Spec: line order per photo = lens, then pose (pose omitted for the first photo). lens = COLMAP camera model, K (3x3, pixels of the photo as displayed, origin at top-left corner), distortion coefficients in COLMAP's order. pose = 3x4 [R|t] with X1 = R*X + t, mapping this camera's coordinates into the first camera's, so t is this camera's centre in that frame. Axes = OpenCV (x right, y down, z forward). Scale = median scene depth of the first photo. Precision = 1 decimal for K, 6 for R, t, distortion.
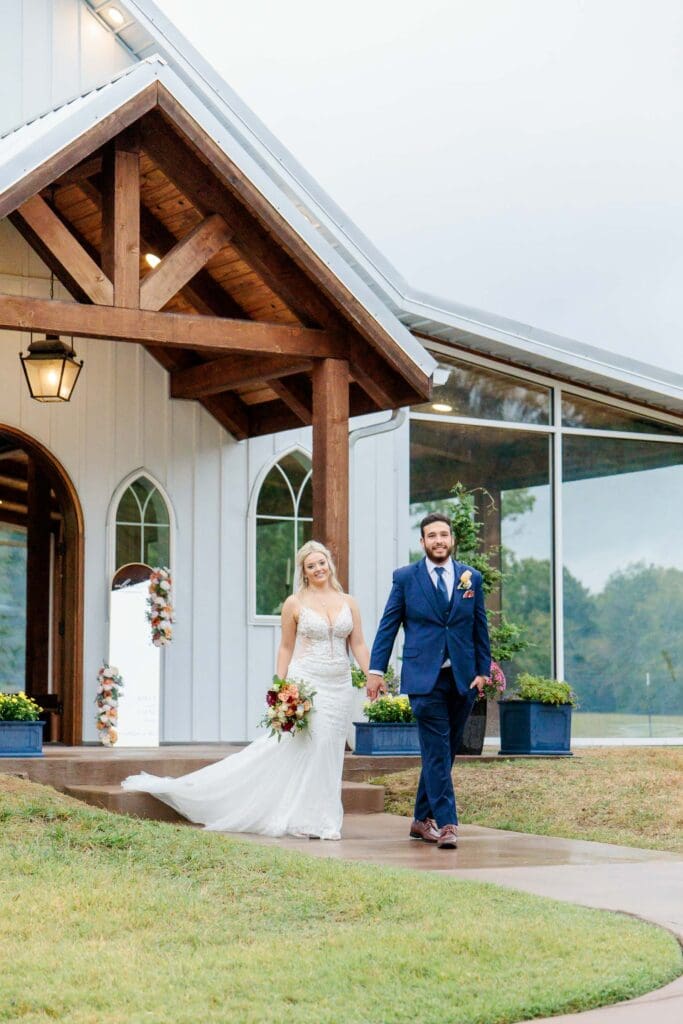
lens RADIAL K [[2230.6, 0, 343.0], [0, 2230.6, 545.6], [0, 0, 1]] dist [0.028647, -0.105986]
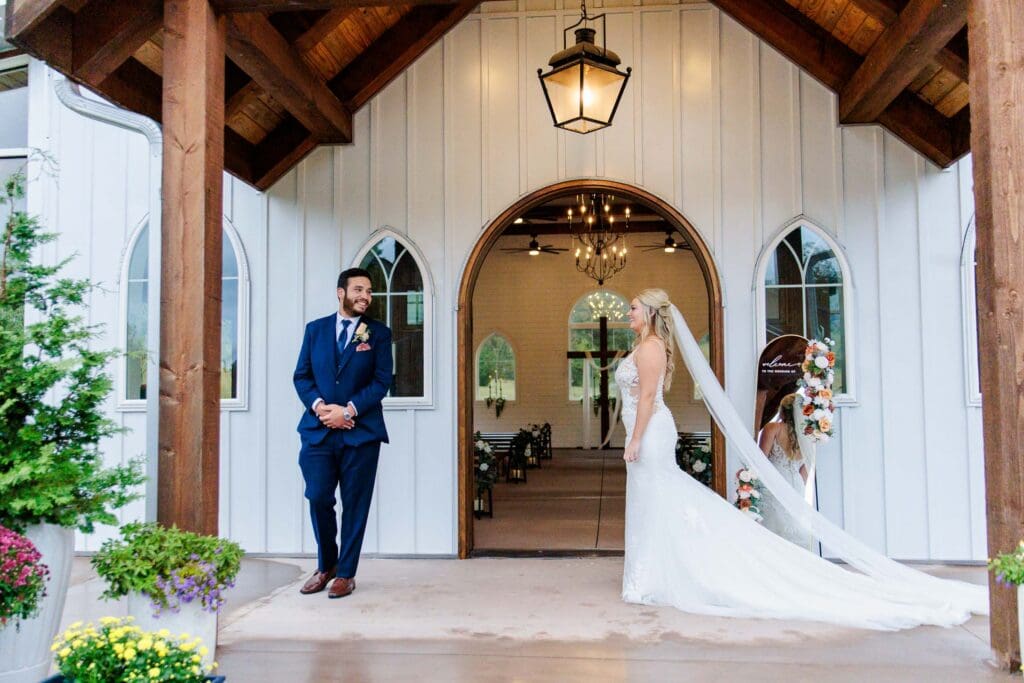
lens RADIAL K [[935.9, 0, 512.0], [0, 935.9, 341.5], [0, 0, 1]] dist [0.002861, -0.003131]
pose [[0.777688, -0.041500, -0.627279, 0.042147], [0.056480, 0.998396, 0.003969, 0.003622], [0.626108, -0.038516, 0.778784, 0.724061]]
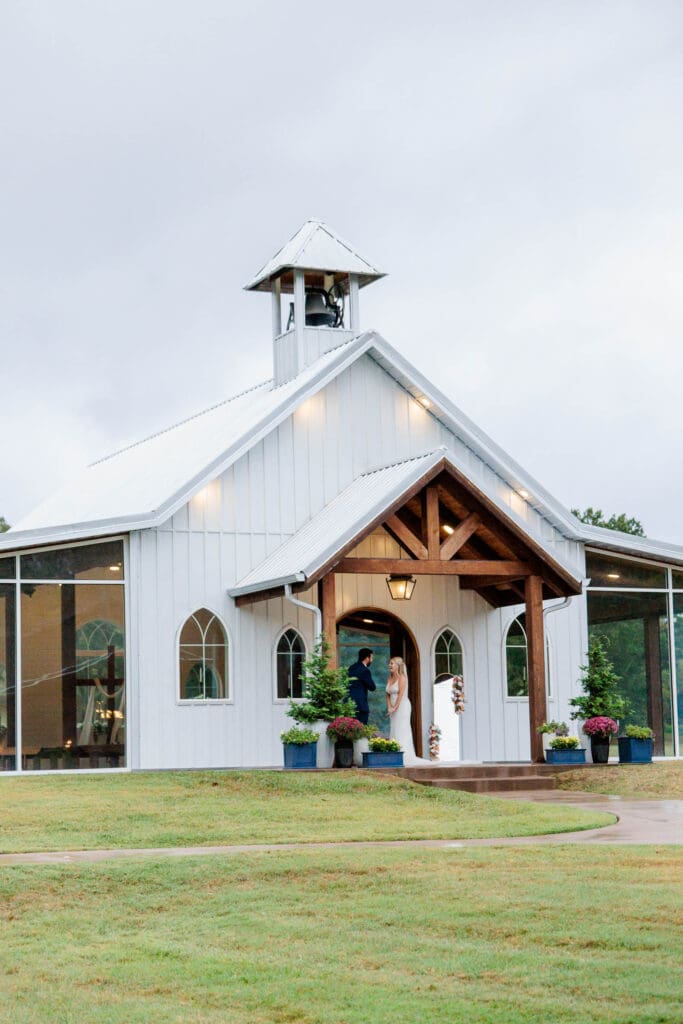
lens RADIAL K [[2083.2, 0, 341.5], [0, 2083.2, 512.0], [0, 0, 1]] dist [0.042434, 0.054052]
pose [[0.986723, -0.041562, -0.157007, 0.124128], [0.035302, 0.998475, -0.042450, -0.065105], [0.158531, 0.036344, 0.986685, -0.940243]]
